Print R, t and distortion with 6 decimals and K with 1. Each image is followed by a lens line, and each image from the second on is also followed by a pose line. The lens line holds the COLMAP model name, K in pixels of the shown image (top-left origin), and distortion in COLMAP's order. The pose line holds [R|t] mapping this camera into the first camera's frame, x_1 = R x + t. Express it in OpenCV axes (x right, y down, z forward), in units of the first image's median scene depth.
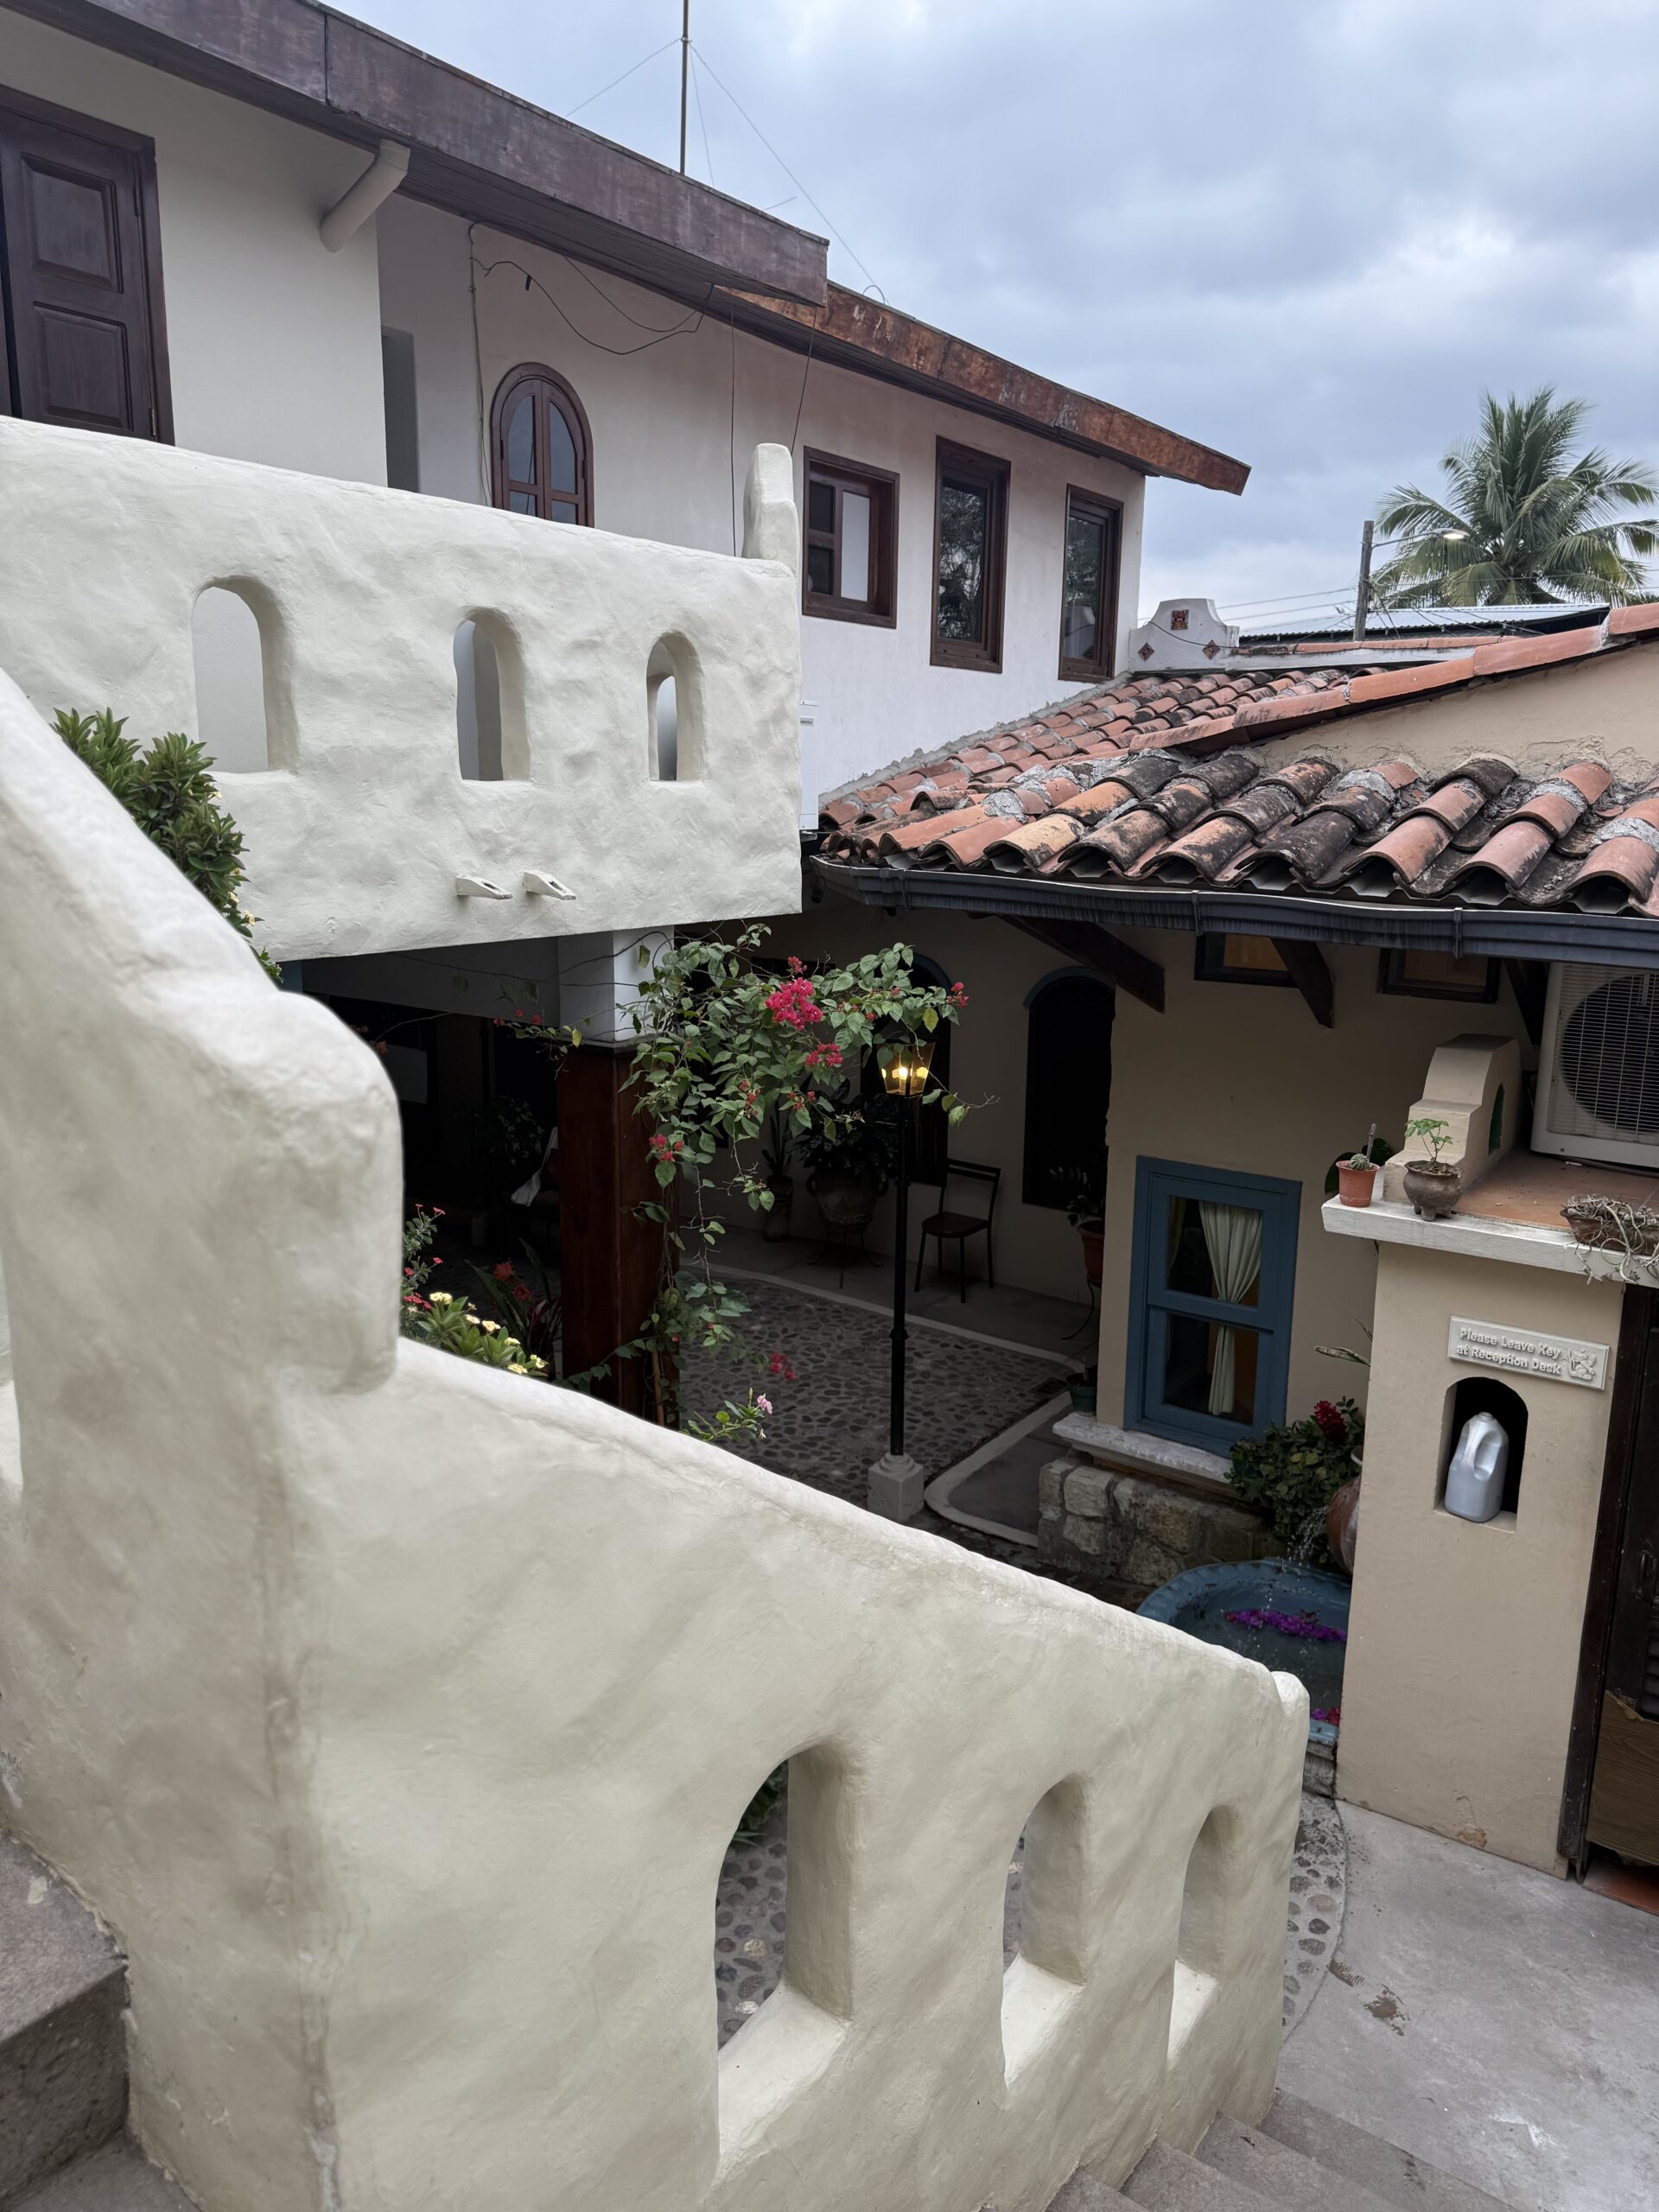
lens RADIAL K [[1554.3, 0, 829.5], [0, 1554.3, 1106.0], [0, 0, 1]] dist [0.139111, -0.253301]
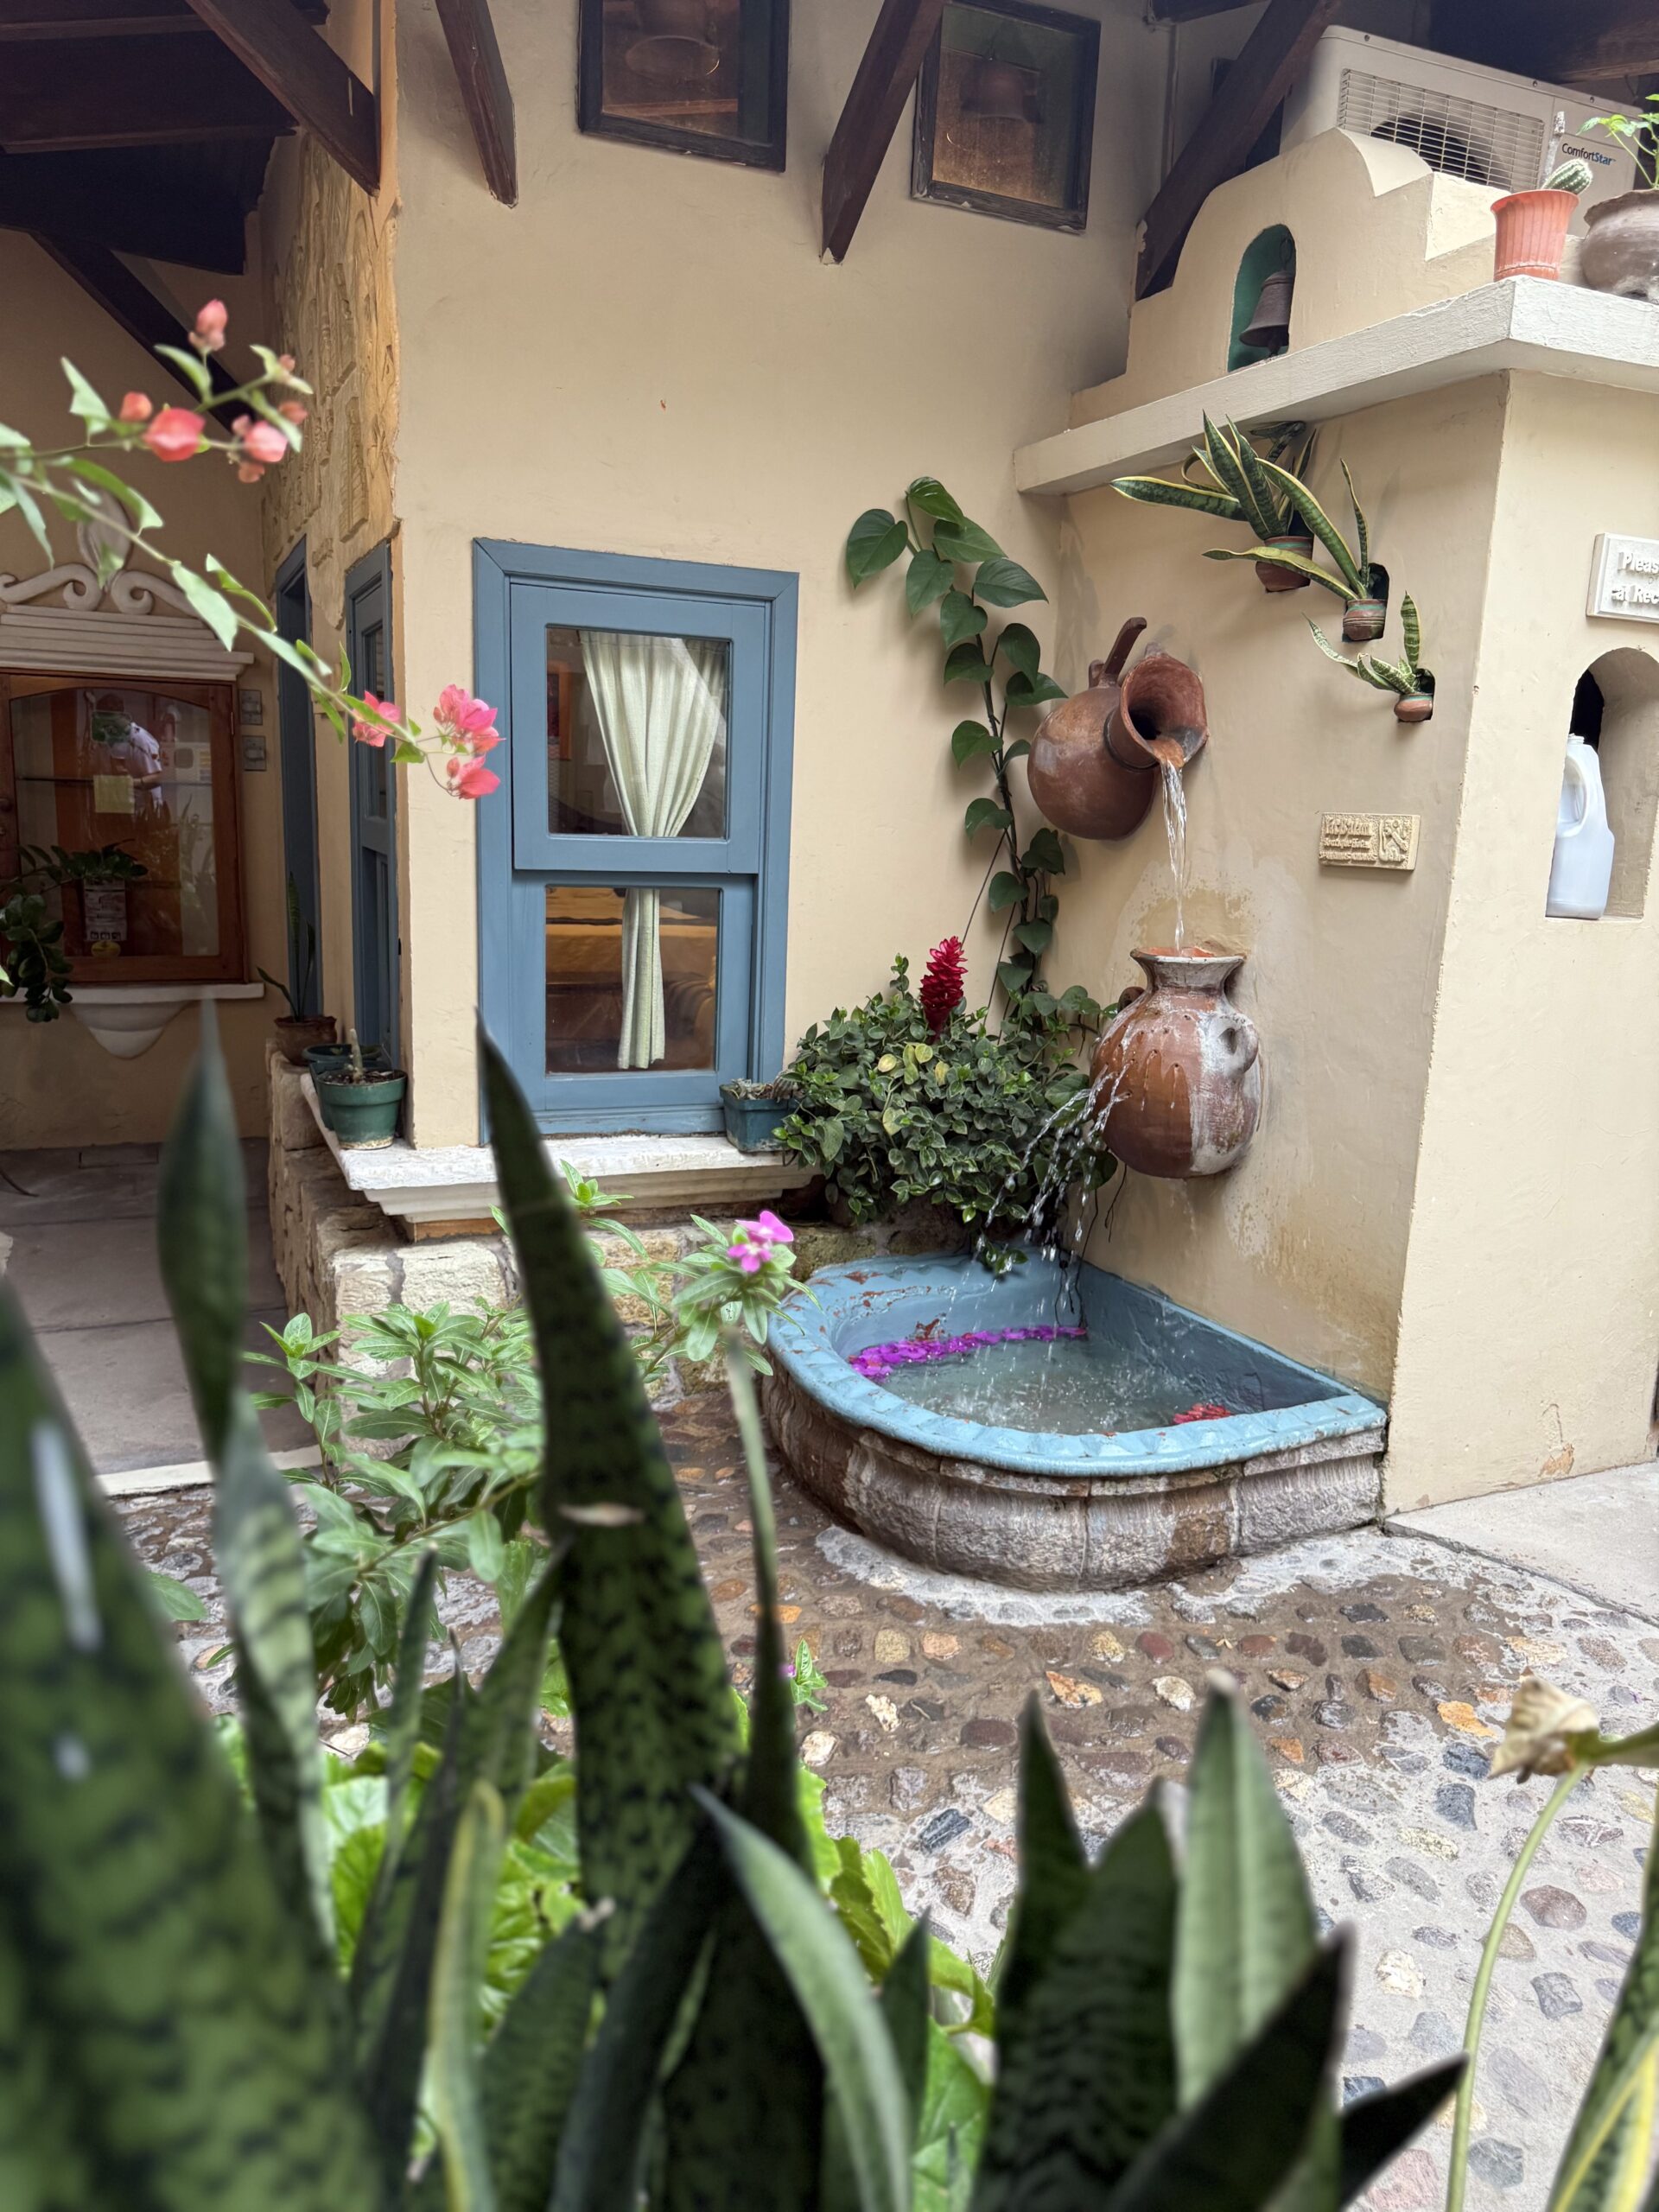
lens RADIAL K [[1554.3, 0, 829.5], [0, 1554.3, 1106.0], [0, 0, 1]] dist [0.139111, -0.253301]
pose [[0.512482, -0.158642, 0.843916, -0.170105], [0.144621, 0.984693, 0.097283, 0.166024], [-0.846432, 0.072192, 0.527581, 0.662564]]
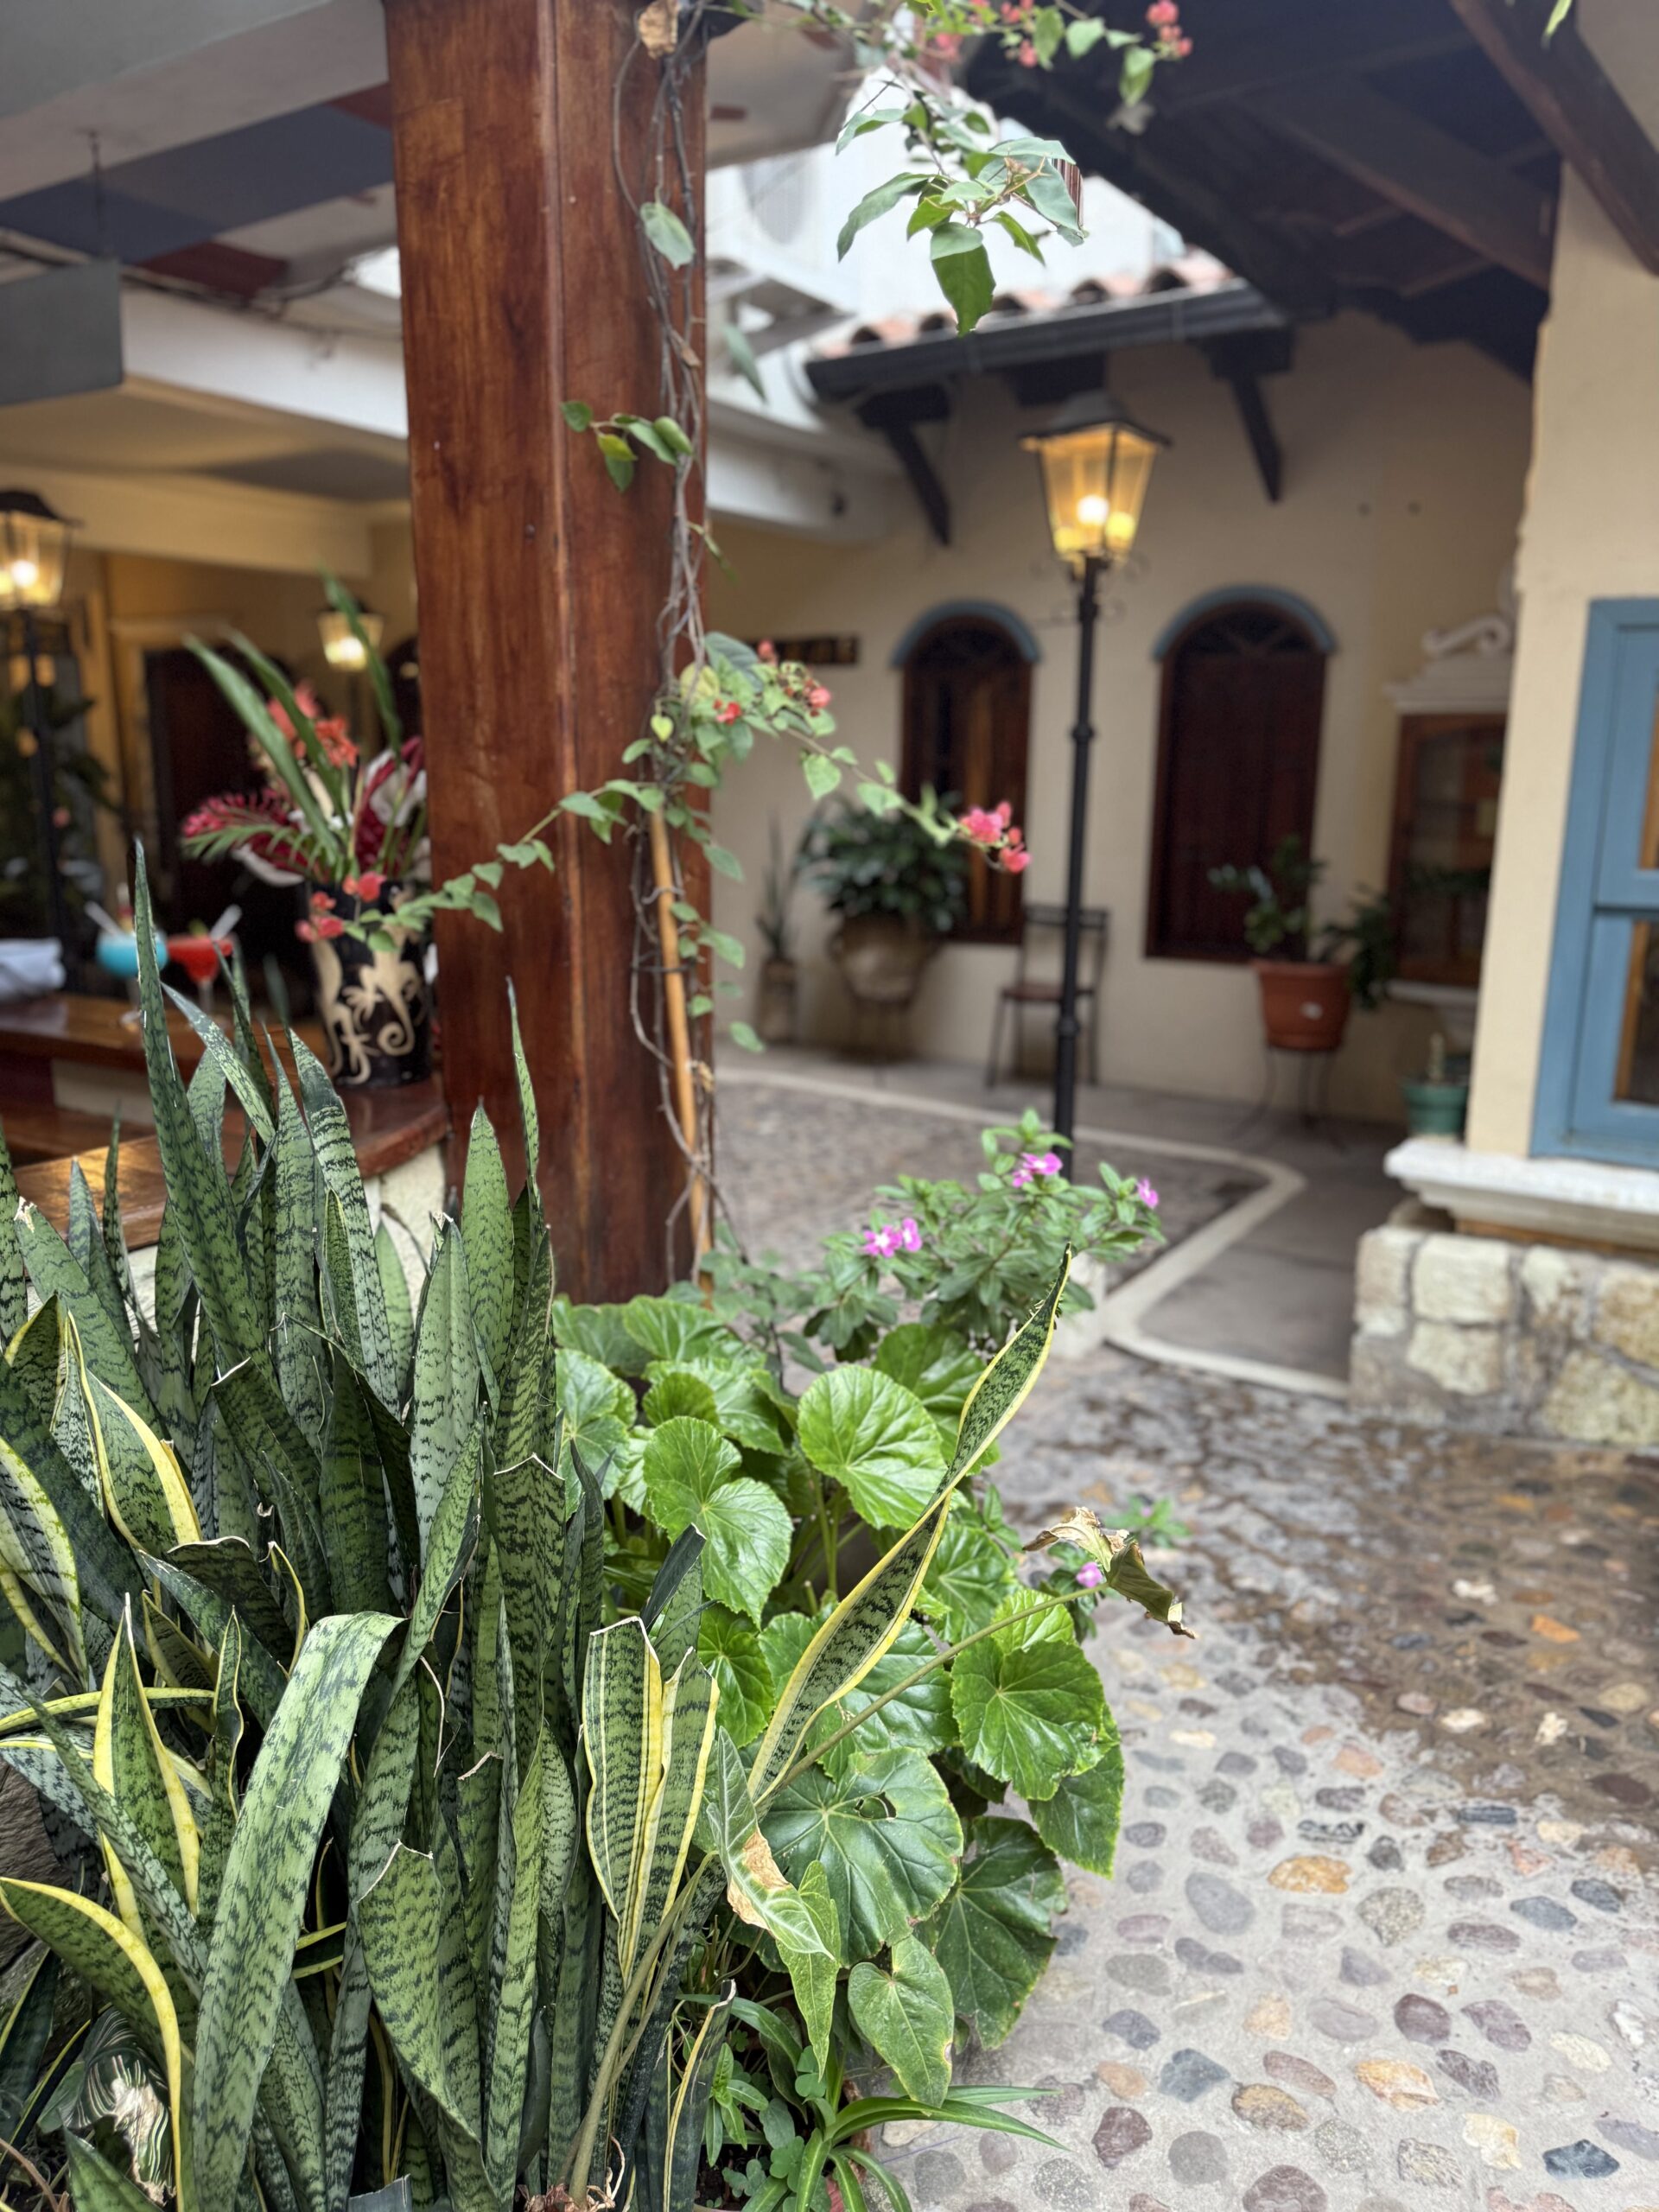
lens RADIAL K [[1562.2, 0, 838.7], [0, 1562.2, 1115.1], [0, 0, 1]] dist [0.088164, -0.124589]
pose [[0.998690, -0.014718, 0.049015, -0.071377], [0.013772, 0.999714, 0.019573, 0.181954], [-0.049289, -0.018873, 0.998606, 0.490948]]
